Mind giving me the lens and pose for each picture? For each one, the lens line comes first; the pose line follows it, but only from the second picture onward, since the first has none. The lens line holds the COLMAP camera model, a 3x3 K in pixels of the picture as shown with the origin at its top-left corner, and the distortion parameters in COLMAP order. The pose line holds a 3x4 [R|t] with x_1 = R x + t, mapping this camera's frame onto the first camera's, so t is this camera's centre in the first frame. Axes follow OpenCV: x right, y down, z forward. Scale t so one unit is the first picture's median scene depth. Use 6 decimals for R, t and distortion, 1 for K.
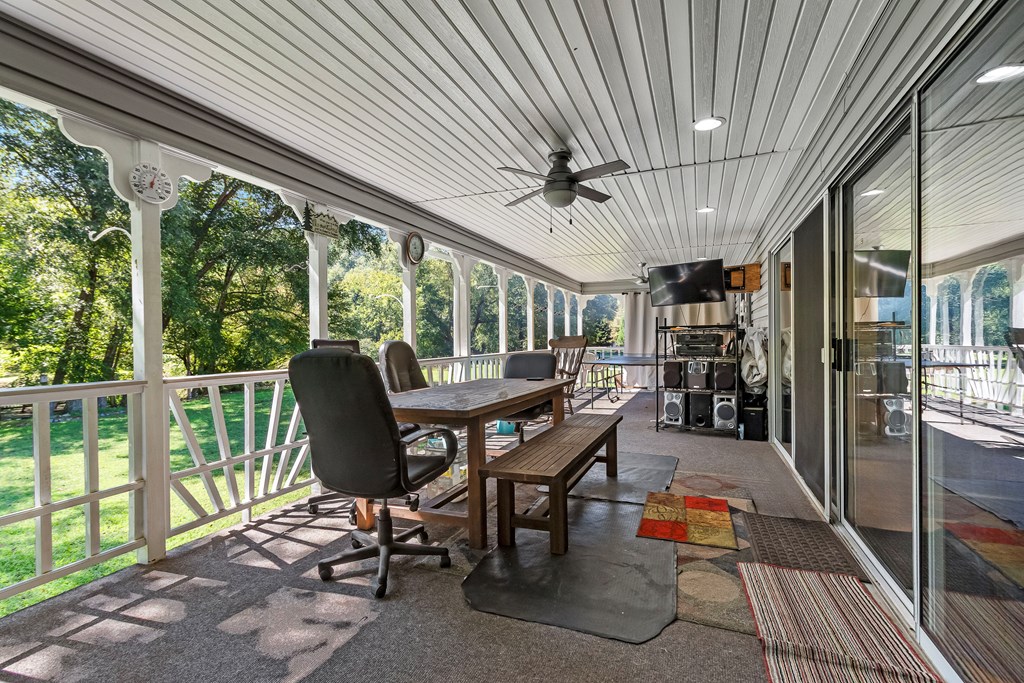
lens RADIAL K [[474.7, 0, 502.5], [0, 474.7, 339.3], [0, 0, 1]] dist [0.004965, 0.000730]
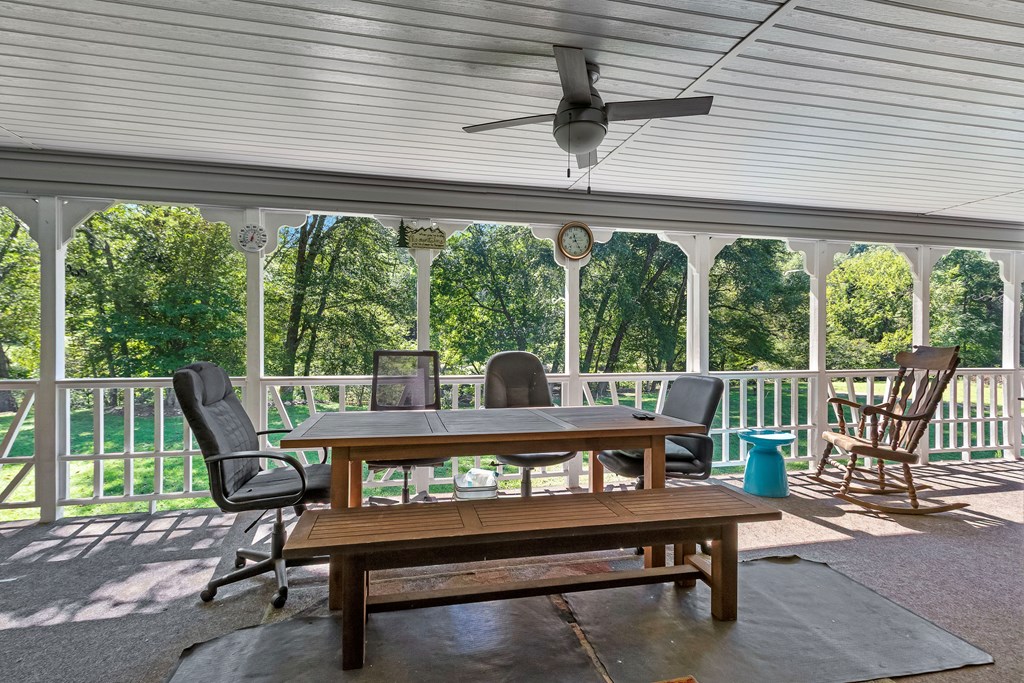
lens RADIAL K [[474.7, 0, 502.5], [0, 474.7, 339.3], [0, 0, 1]] dist [0.004965, 0.000730]
pose [[0.567298, 0.016125, -0.823355, 0.182897], [-0.012041, 0.999864, 0.011285, -0.010905], [0.823425, 0.003512, 0.567415, 0.174414]]
